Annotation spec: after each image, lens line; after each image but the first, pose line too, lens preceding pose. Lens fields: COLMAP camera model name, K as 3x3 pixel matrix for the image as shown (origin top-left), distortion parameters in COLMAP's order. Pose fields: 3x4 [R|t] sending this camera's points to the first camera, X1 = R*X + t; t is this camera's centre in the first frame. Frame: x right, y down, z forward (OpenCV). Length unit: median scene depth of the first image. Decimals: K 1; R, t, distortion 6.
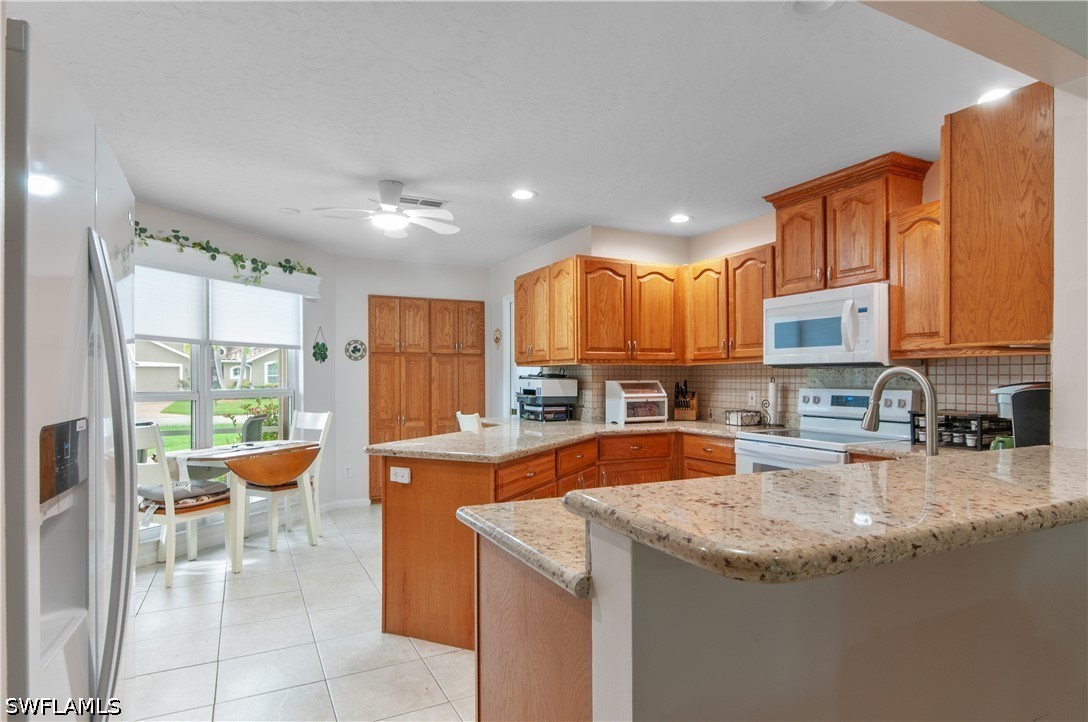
lens RADIAL K [[608.1, 0, 549.0], [0, 608.1, 378.1], [0, 0, 1]] dist [-0.000182, -0.000264]
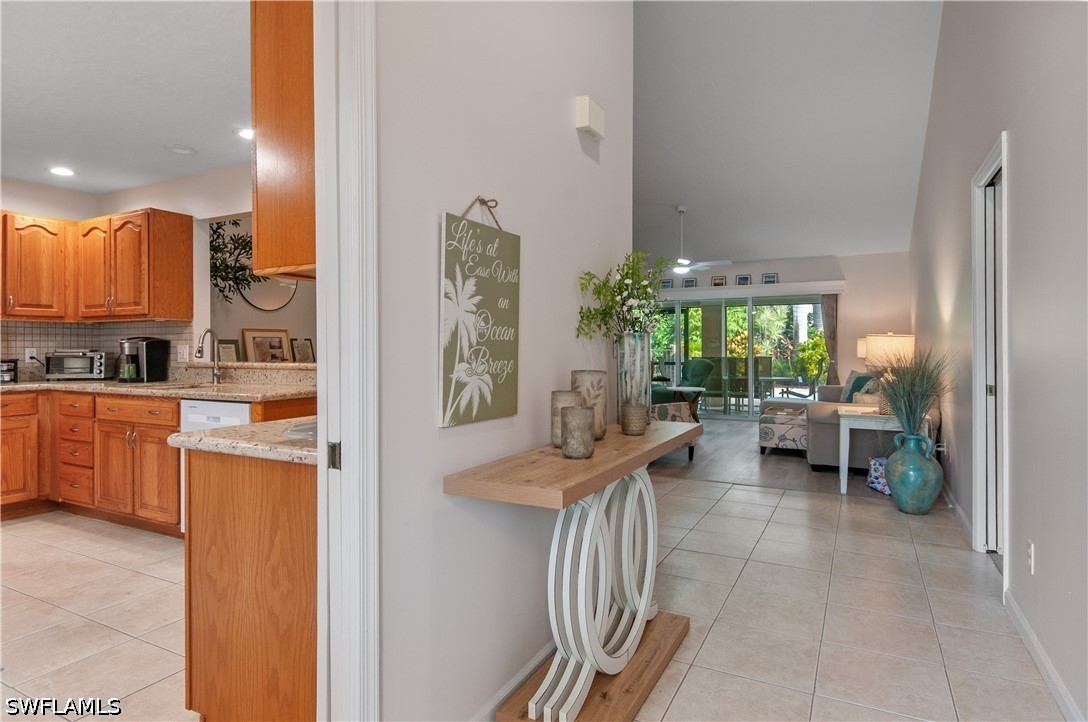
lens RADIAL K [[604.8, 0, 537.4], [0, 604.8, 356.8], [0, 0, 1]] dist [-0.001681, -0.001439]
pose [[-0.573930, -0.009833, 0.818845, -0.846302], [0.002635, 0.999901, 0.013854, 0.024468], [-0.818900, 0.010109, -0.573847, 0.521314]]
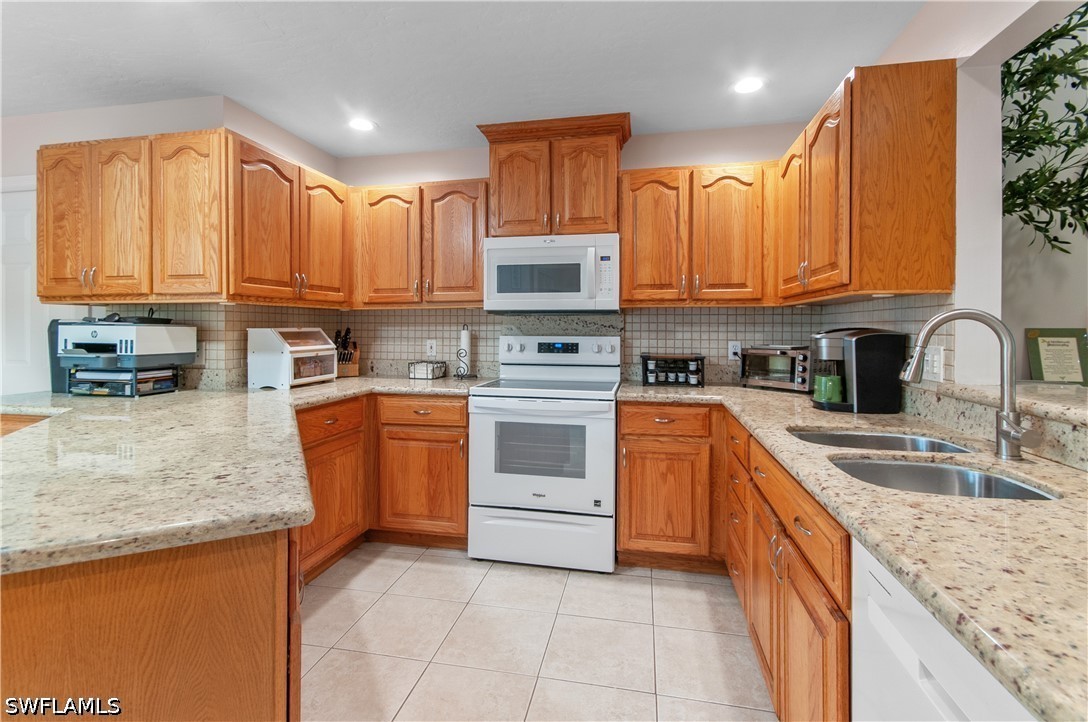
lens RADIAL K [[501.6, 0, 542.7], [0, 501.6, 326.5], [0, 0, 1]] dist [0.000063, -0.000184]
pose [[0.621150, 0.003498, 0.783684, -0.157568], [-0.001824, 0.999994, -0.003017, 0.003705], [-0.783689, 0.000444, 0.621153, 0.418286]]
